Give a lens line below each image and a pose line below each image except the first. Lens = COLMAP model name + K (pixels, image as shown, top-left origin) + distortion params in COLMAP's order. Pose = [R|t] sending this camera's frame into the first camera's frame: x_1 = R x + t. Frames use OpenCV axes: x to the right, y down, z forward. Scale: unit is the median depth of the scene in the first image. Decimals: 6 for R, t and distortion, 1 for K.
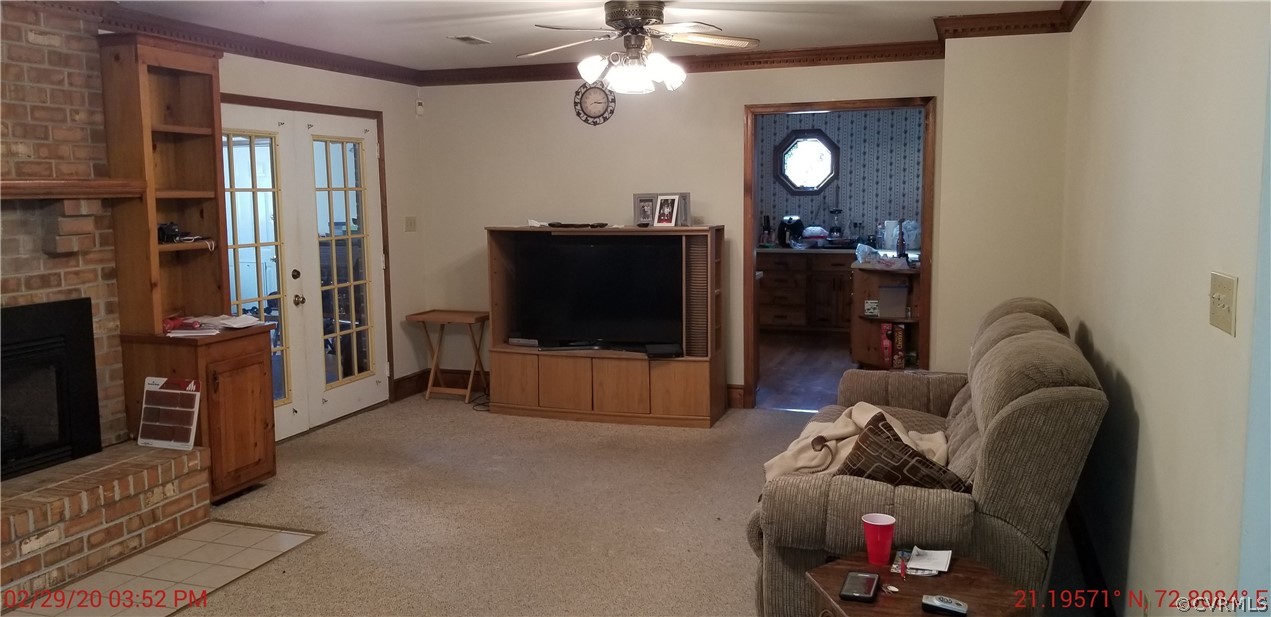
lens RADIAL K [[971.6, 0, 639.3], [0, 971.6, 305.1], [0, 0, 1]] dist [0.081016, -0.163199]
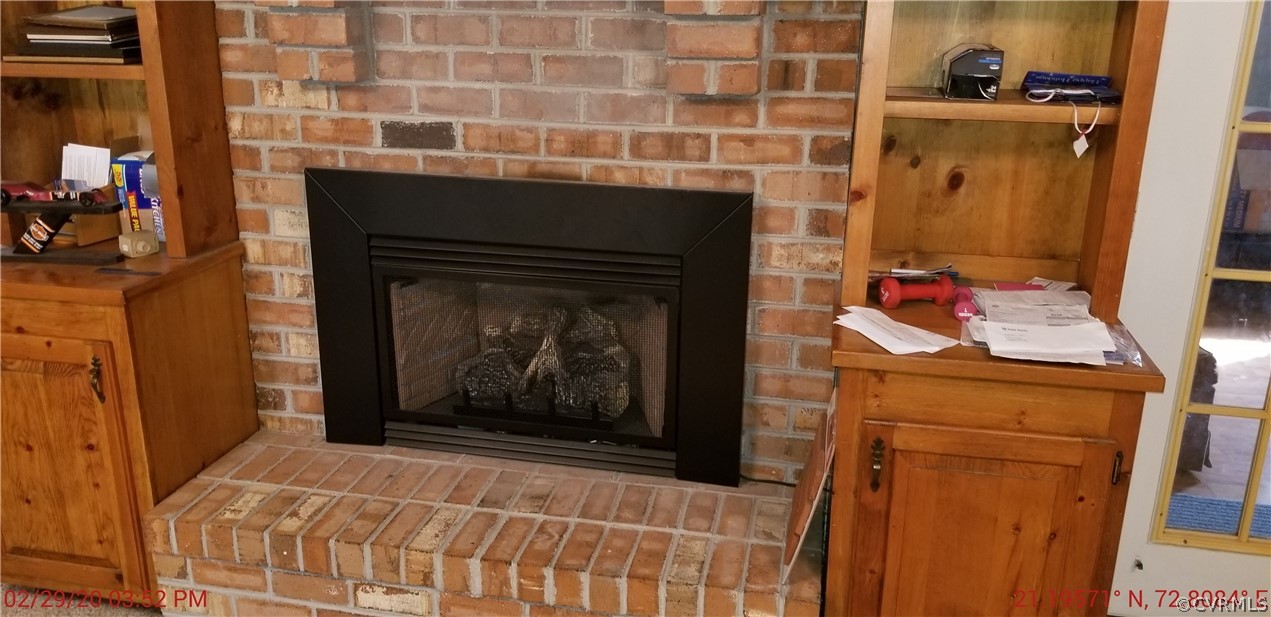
lens RADIAL K [[971.6, 0, 639.3], [0, 971.6, 305.1], [0, 0, 1]] dist [0.081016, -0.163199]
pose [[0.113732, 0.299791, -0.947201, -0.096814], [-0.131181, 0.949572, 0.284790, -0.089481], [0.984813, 0.091865, 0.147324, 0.917360]]
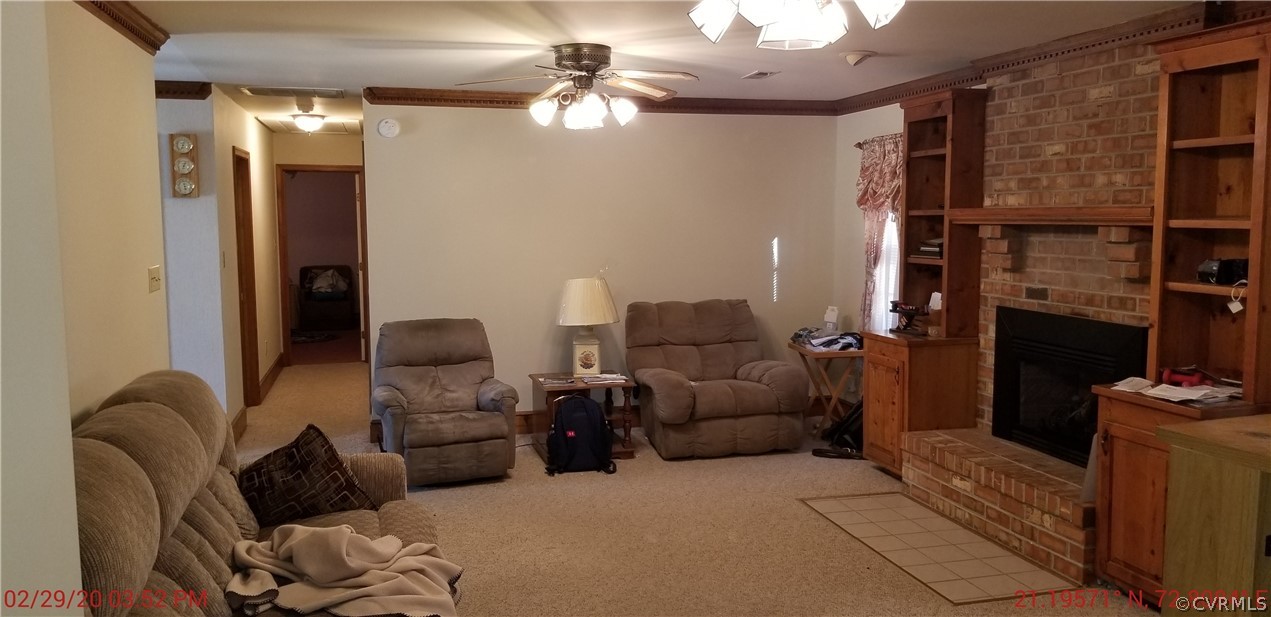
lens RADIAL K [[971.6, 0, 639.3], [0, 971.6, 305.1], [0, 0, 1]] dist [0.081016, -0.163199]
pose [[-0.840065, 0.059625, -0.539199, 0.395605], [-0.052749, 0.980253, 0.190580, -0.196232], [0.539915, 0.188542, -0.820332, 1.588575]]
